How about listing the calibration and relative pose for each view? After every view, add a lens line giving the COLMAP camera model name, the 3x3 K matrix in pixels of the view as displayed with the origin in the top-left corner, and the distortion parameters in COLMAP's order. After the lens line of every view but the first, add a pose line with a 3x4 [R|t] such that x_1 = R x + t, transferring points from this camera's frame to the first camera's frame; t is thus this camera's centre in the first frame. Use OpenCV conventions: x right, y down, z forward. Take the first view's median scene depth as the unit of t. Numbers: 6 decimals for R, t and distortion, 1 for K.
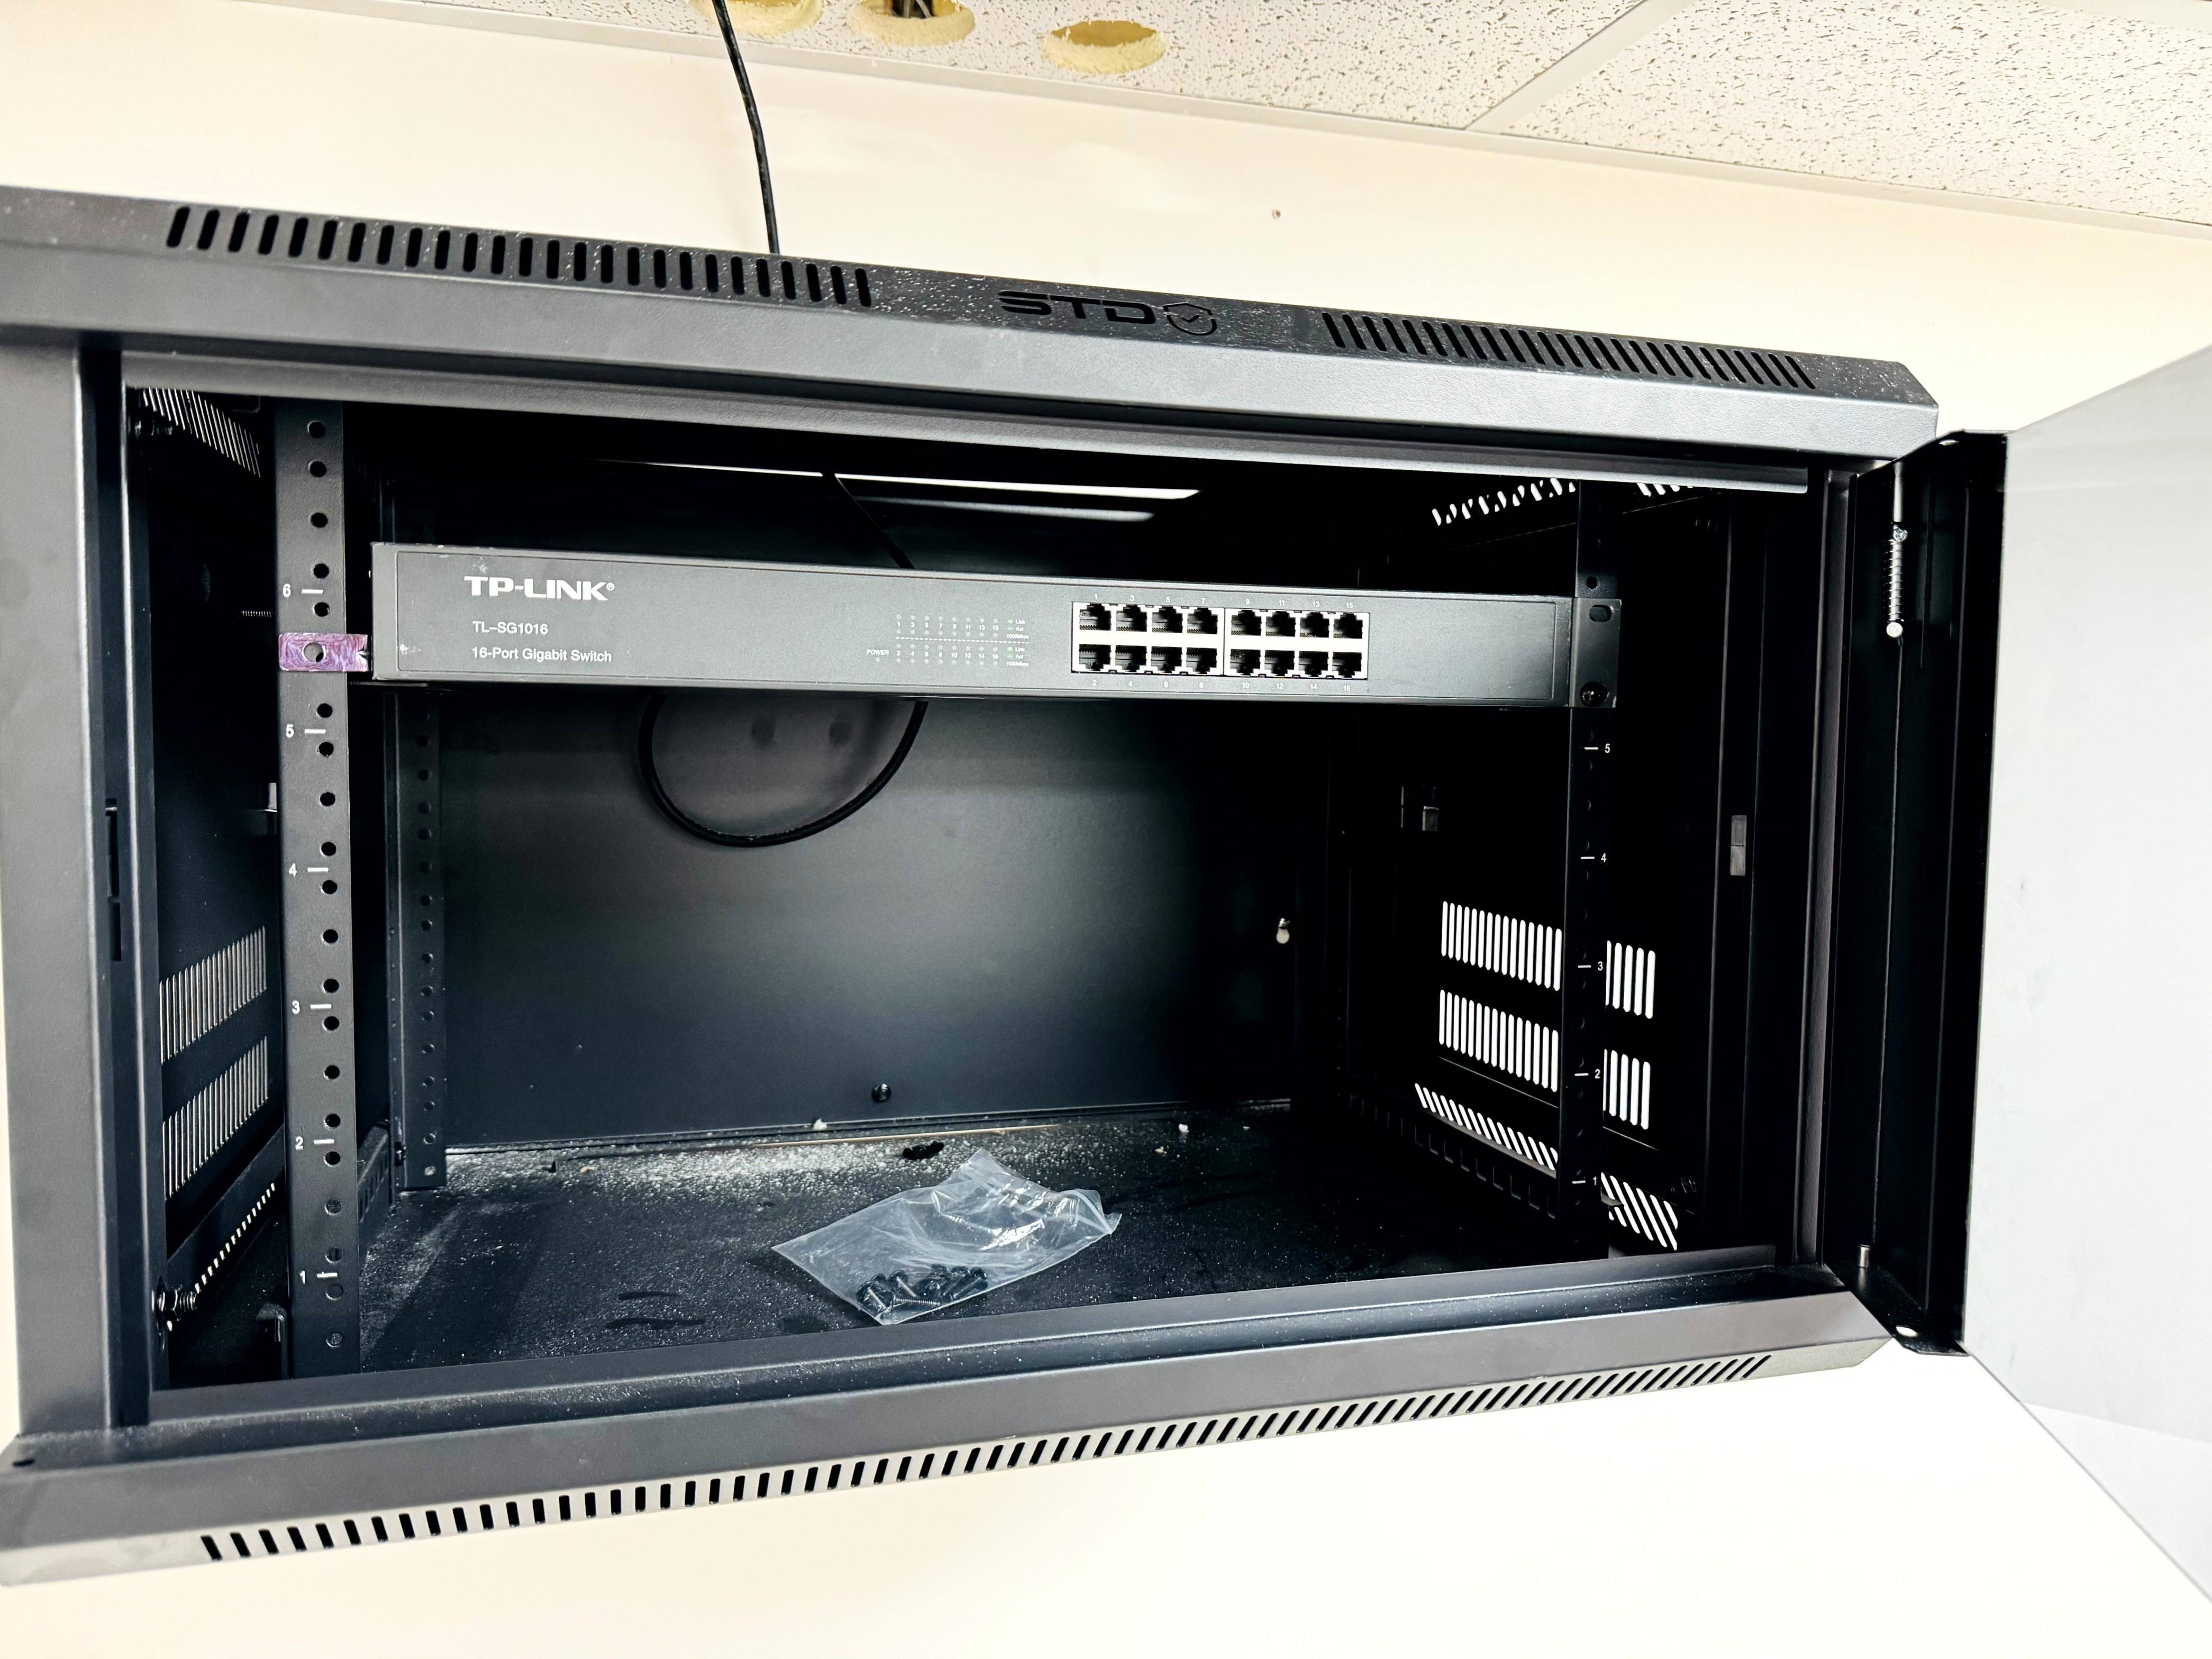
lens RADIAL K [[1553.0, 0, 1106.0], [0, 1553.0, 829.5], [0, 0, 1]] dist [0.003809, -0.029689]
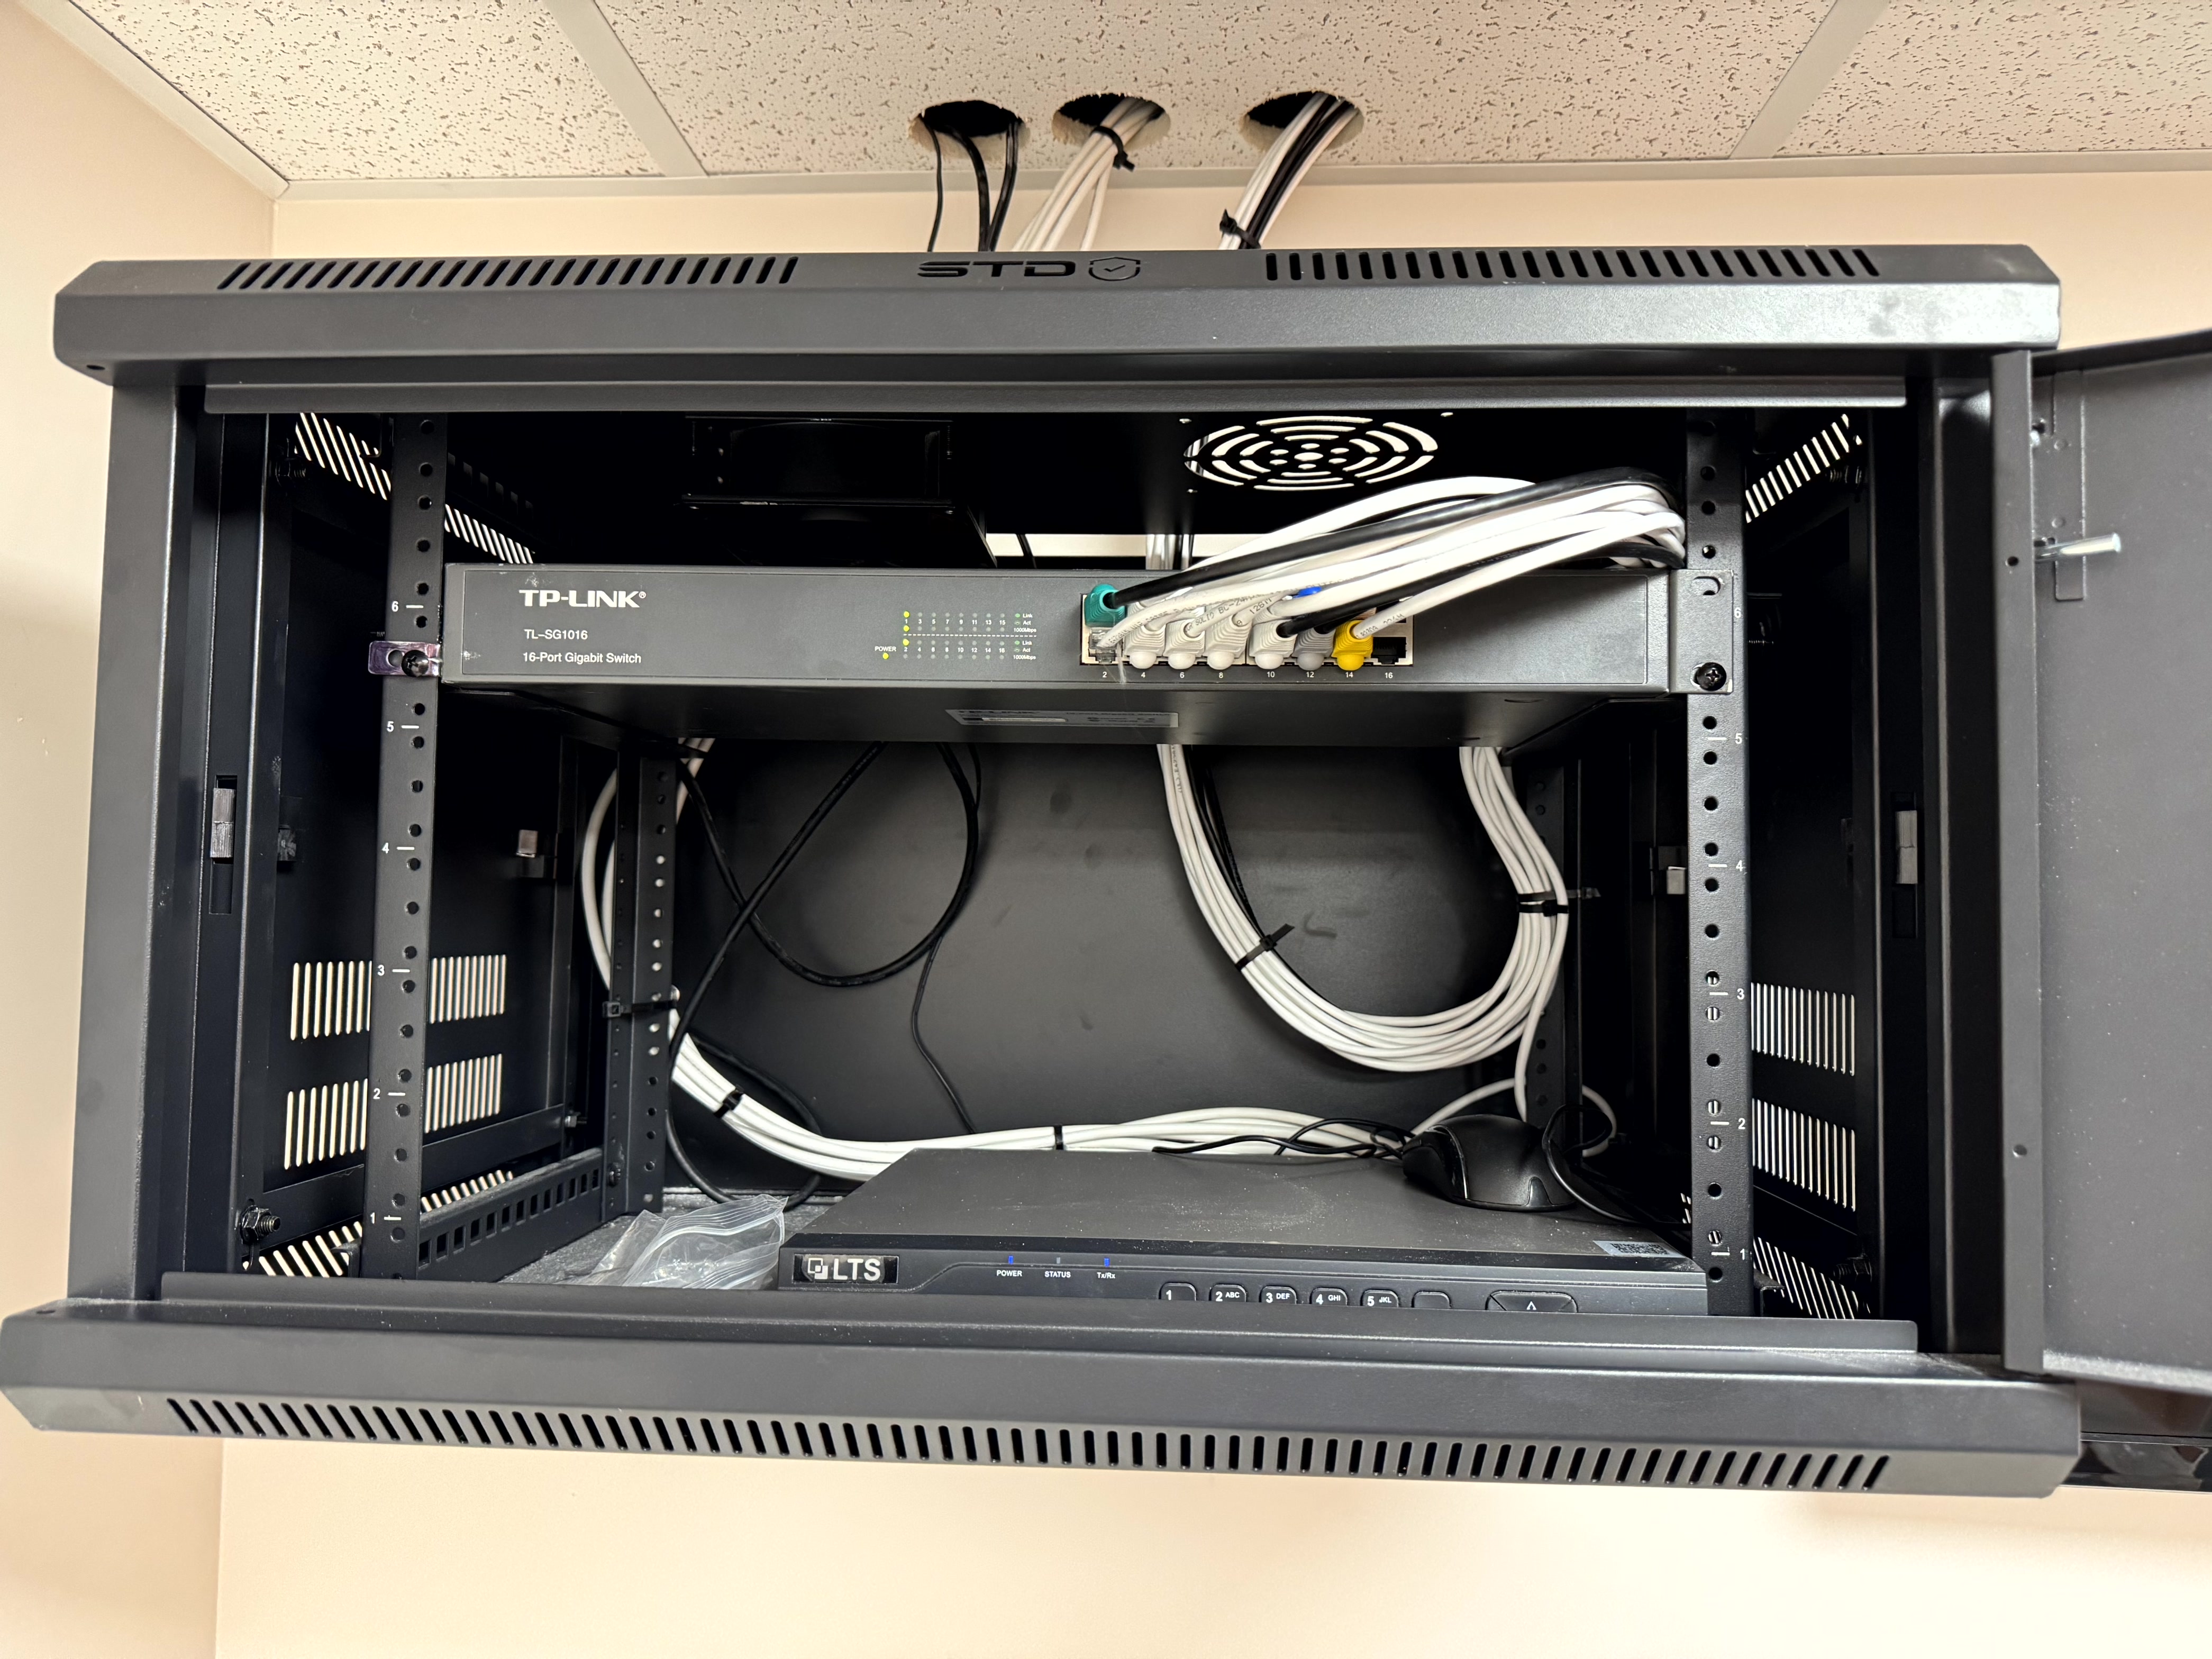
lens RADIAL K [[1533.8, 0, 1106.0], [0, 1533.8, 829.5], [0, 0, 1]] dist [-0.033435, 0.007284]
pose [[0.938617, -0.018169, -0.344481, 0.357631], [-0.023682, 0.992862, -0.116892, 0.126596], [0.344146, 0.117875, 0.931487, 0.130062]]
